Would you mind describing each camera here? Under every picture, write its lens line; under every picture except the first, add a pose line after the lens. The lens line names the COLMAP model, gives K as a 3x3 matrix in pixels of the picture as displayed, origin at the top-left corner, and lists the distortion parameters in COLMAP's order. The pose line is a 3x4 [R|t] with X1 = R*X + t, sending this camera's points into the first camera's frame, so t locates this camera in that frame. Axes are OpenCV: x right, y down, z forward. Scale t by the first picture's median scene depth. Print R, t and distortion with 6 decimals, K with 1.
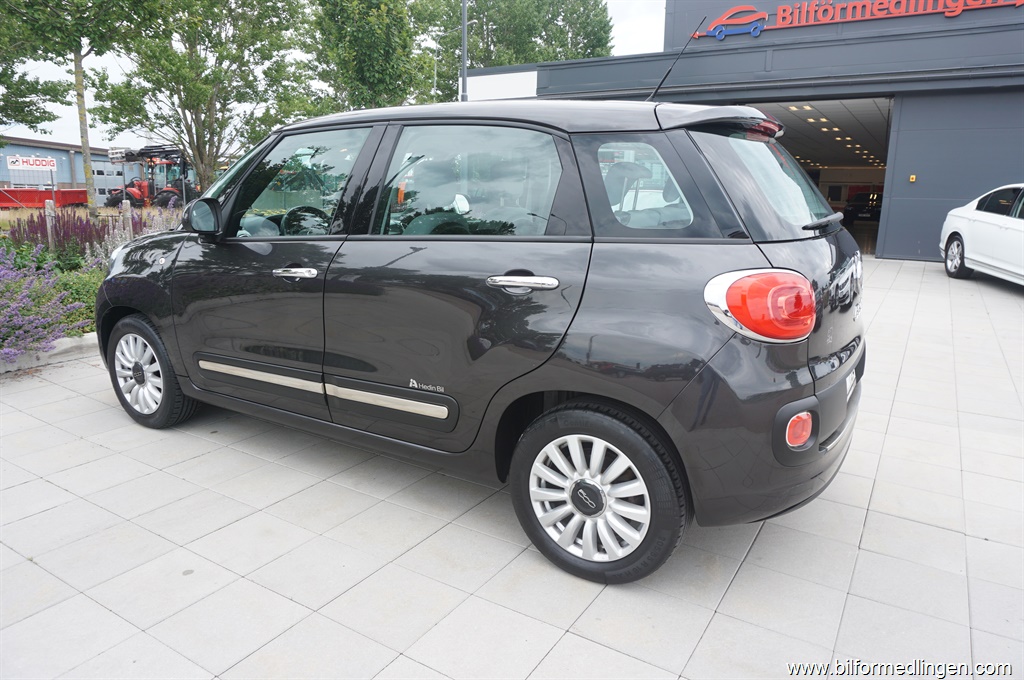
lens RADIAL K [[684.1, 0, 512.4], [0, 684.1, 334.9], [0, 0, 1]] dist [-0.036309, 0.026023]
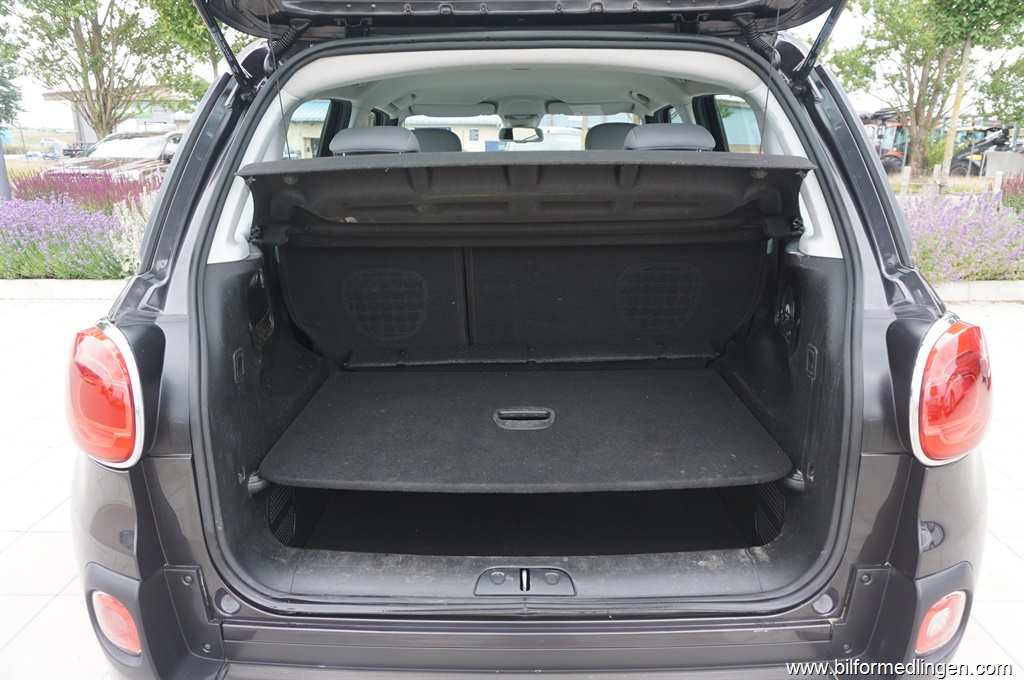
lens RADIAL K [[684.1, 0, 515.4], [0, 684.1, 337.1], [0, 0, 1]] dist [-0.036309, 0.026023]
pose [[0.520081, 0.222054, -0.824747, 0.098543], [-0.176821, 0.972687, 0.150383, -0.023841], [0.835613, 0.067621, 0.545140, 0.100434]]
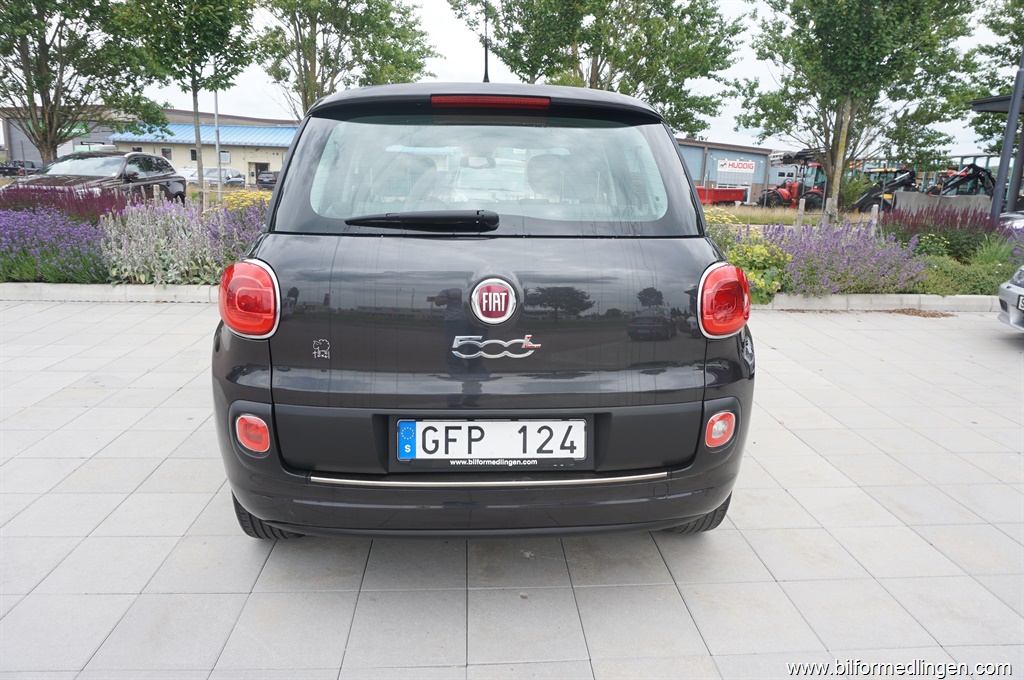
lens RADIAL K [[684.1, 0, 508.9], [0, 684.1, 342.4], [0, 0, 1]] dist [-0.036309, 0.026023]
pose [[0.578505, 0.197514, -0.791404, 0.138098], [-0.192913, 0.975845, 0.102529, -0.015396], [0.792538, 0.093358, 0.602634, 0.072248]]
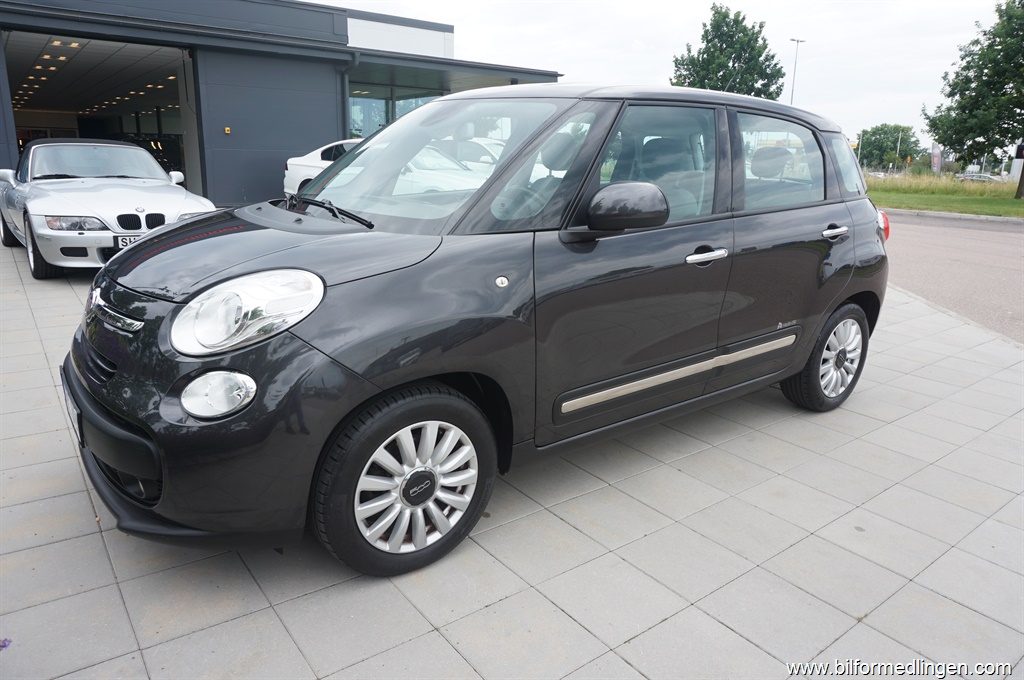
lens RADIAL K [[684.1, 0, 514.2], [0, 684.1, 331.6], [0, 0, 1]] dist [-0.036309, 0.026023]
pose [[0.353419, -0.242578, 0.903466, -0.187093], [0.174477, 0.965939, 0.191100, -0.031282], [-0.919050, 0.090095, 0.383706, 0.124924]]
